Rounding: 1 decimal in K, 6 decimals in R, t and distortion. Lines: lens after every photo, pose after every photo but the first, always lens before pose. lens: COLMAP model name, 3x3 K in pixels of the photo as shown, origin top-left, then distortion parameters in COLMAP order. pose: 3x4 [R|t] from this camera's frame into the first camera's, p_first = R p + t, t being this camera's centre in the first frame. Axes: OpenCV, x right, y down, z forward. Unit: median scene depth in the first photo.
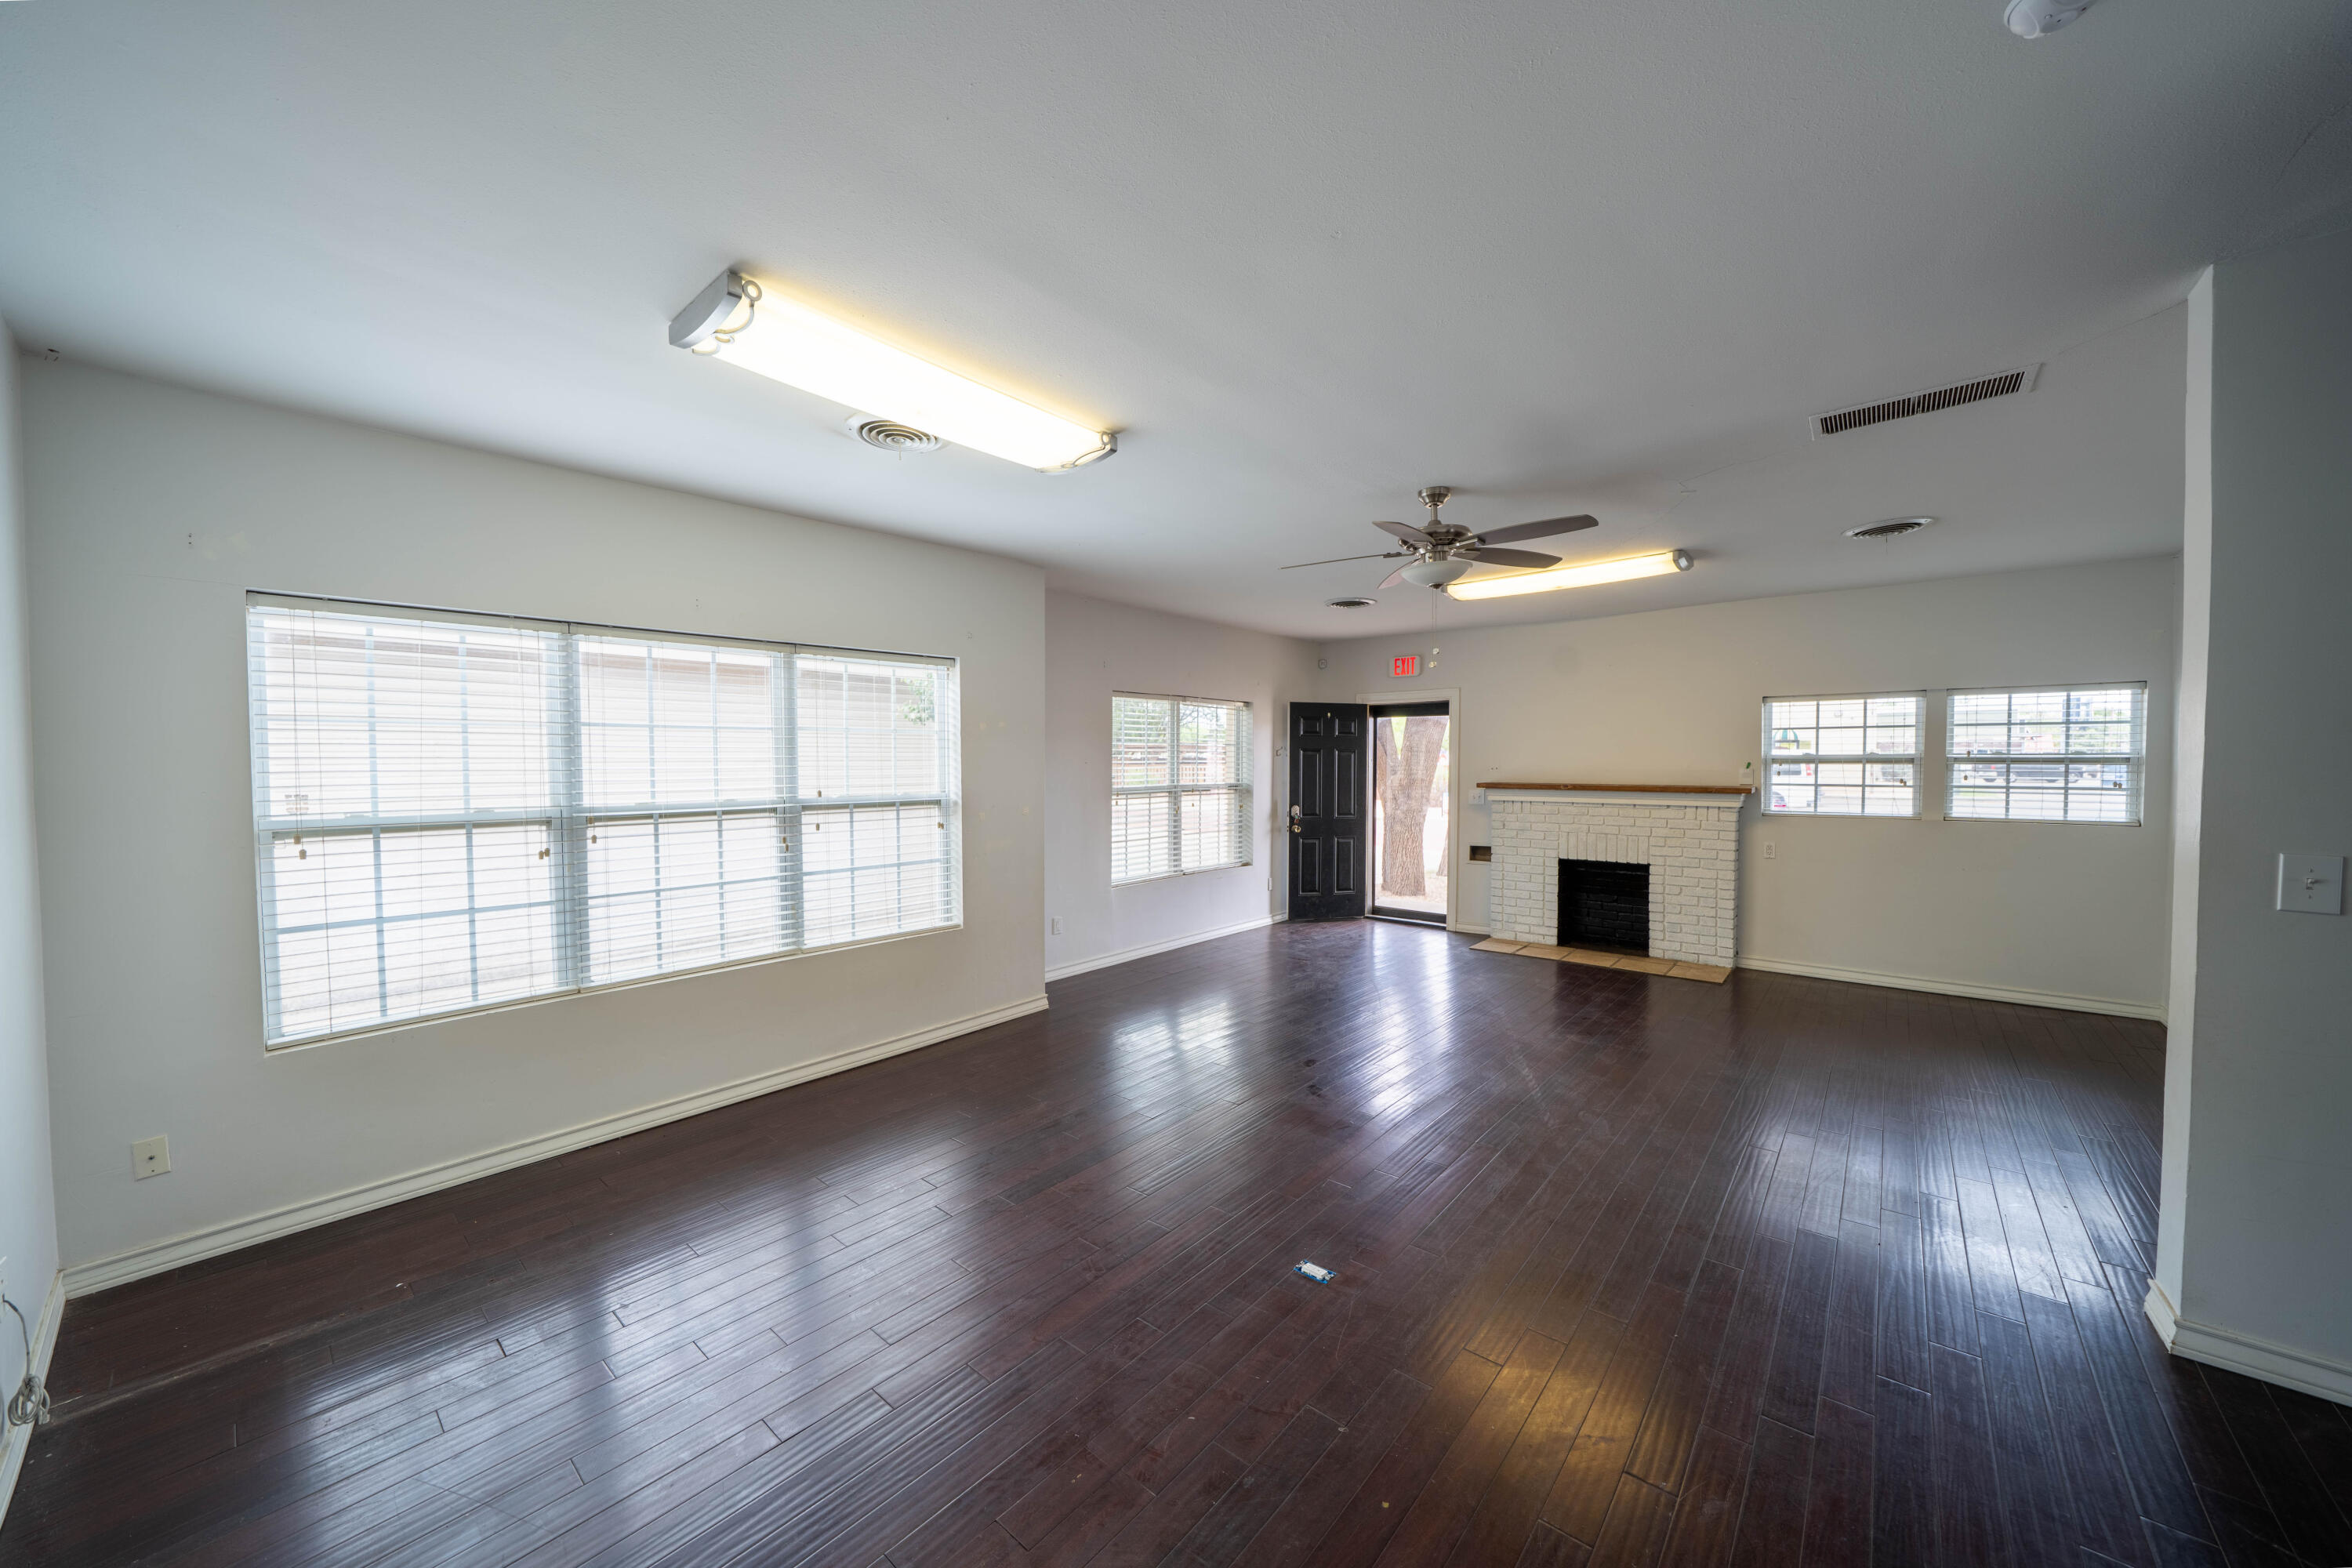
lens RADIAL K [[1023.2, 0, 1301.9], [0, 1023.2, 789.5], [0, 0, 1]] dist [-0.035037, 0.000202]
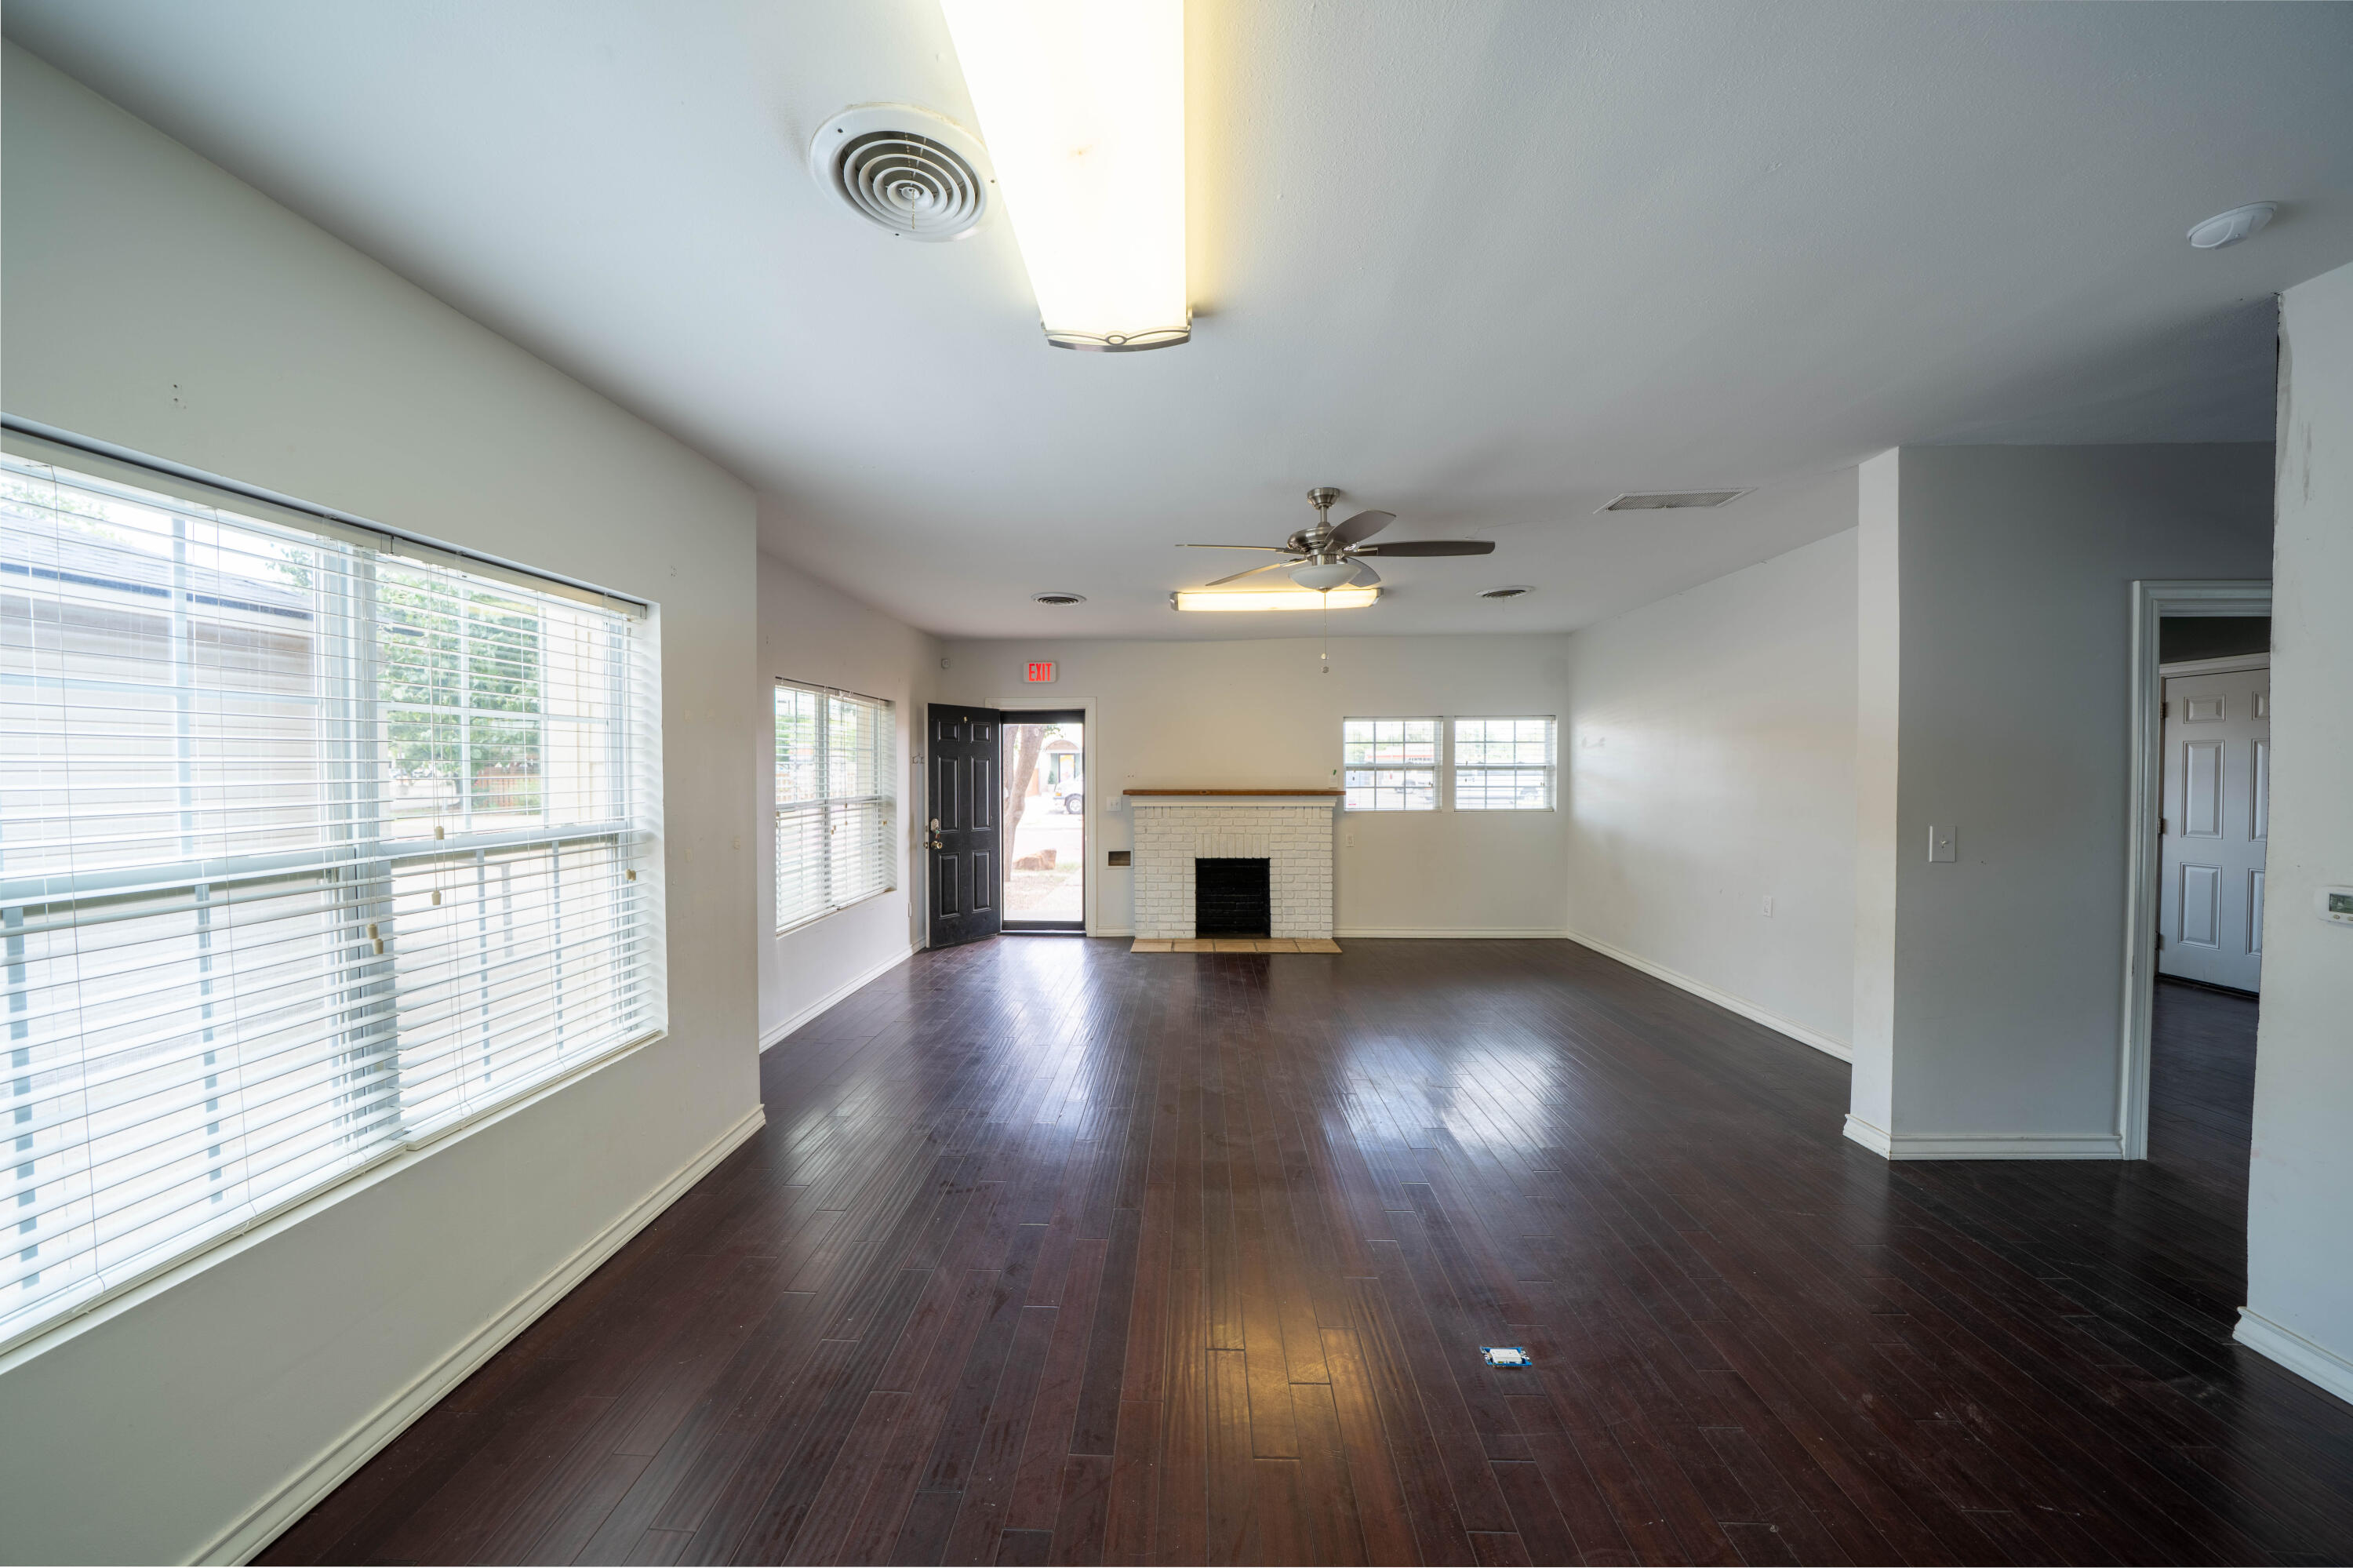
lens RADIAL K [[835.1, 0, 1160.7], [0, 835.1, 784.5], [0, 0, 1]] dist [-0.022354, 0.000120]
pose [[0.765909, -0.012536, 0.642827, -0.355413], [0.018574, 0.999824, -0.002633, -0.009657], [-0.642681, 0.013957, 0.766007, 0.346292]]
